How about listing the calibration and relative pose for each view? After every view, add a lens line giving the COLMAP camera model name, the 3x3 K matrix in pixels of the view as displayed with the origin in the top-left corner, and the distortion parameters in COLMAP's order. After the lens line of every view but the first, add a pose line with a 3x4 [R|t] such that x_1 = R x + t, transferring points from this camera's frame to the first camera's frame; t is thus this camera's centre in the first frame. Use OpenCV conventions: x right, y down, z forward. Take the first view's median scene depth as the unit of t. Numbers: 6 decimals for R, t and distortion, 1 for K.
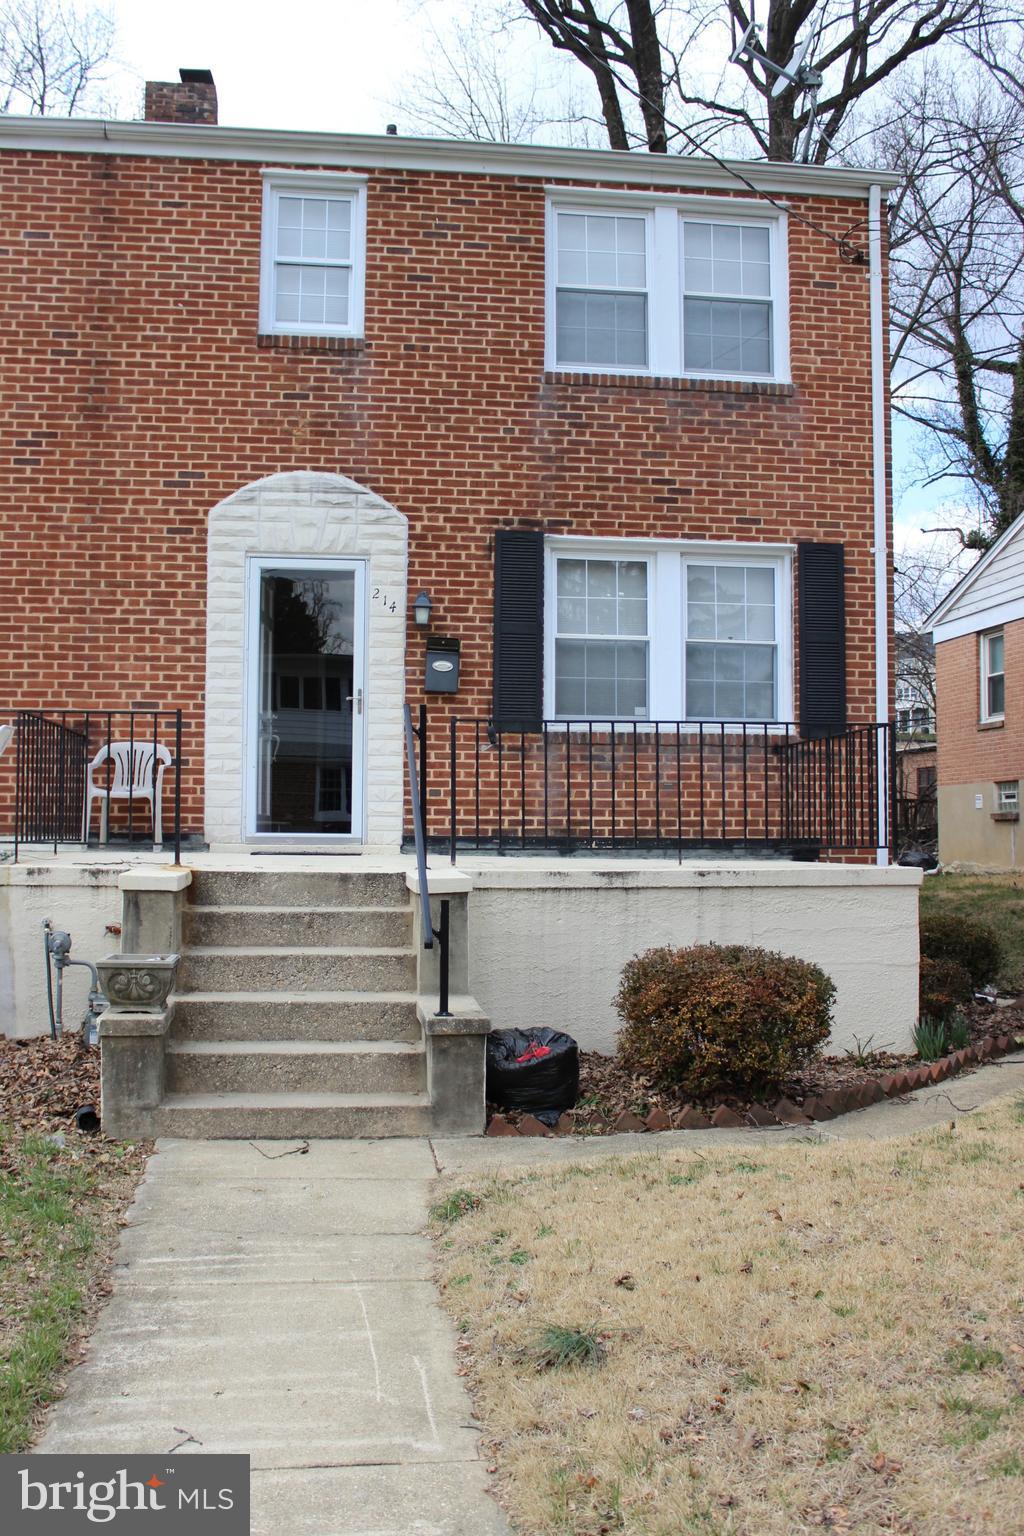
lens RADIAL K [[1570.0, 0, 504.5], [0, 1570.0, 729.5], [0, 0, 1]] dist [-0.108913, 0.000000]
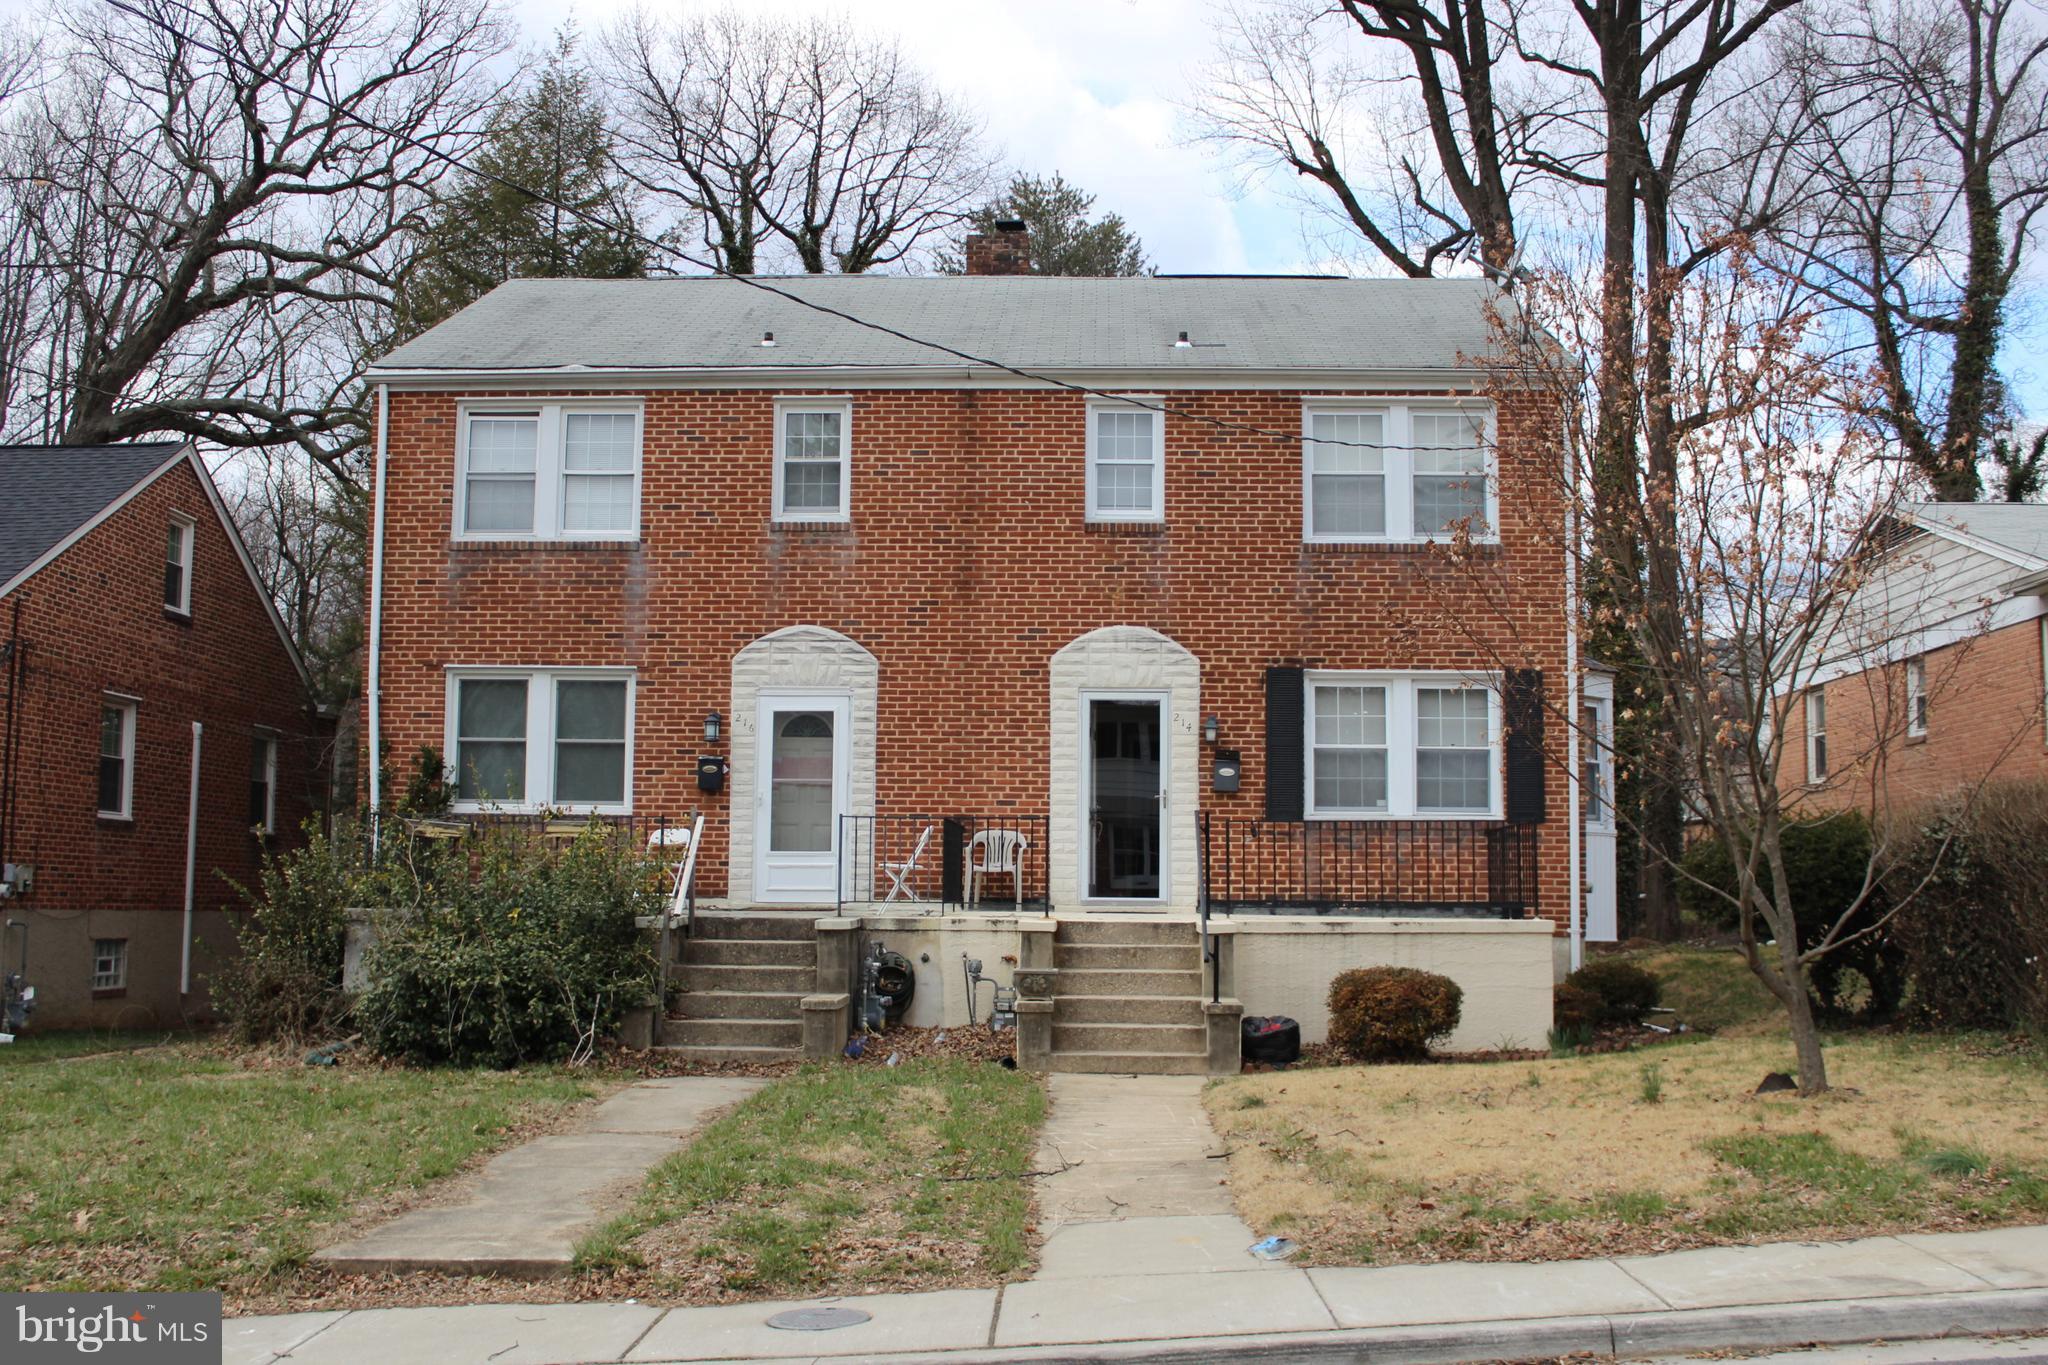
lens RADIAL K [[2093.4, 0, 1027.6], [0, 2093.4, 679.3], [0, 0, 1]] dist [-0.108913, 0.000000]
pose [[0.987604, -0.014061, -0.156333, 0.071448], [0.007509, 0.999071, -0.042424, -0.044589], [0.156784, 0.040725, 0.986793, -0.773032]]
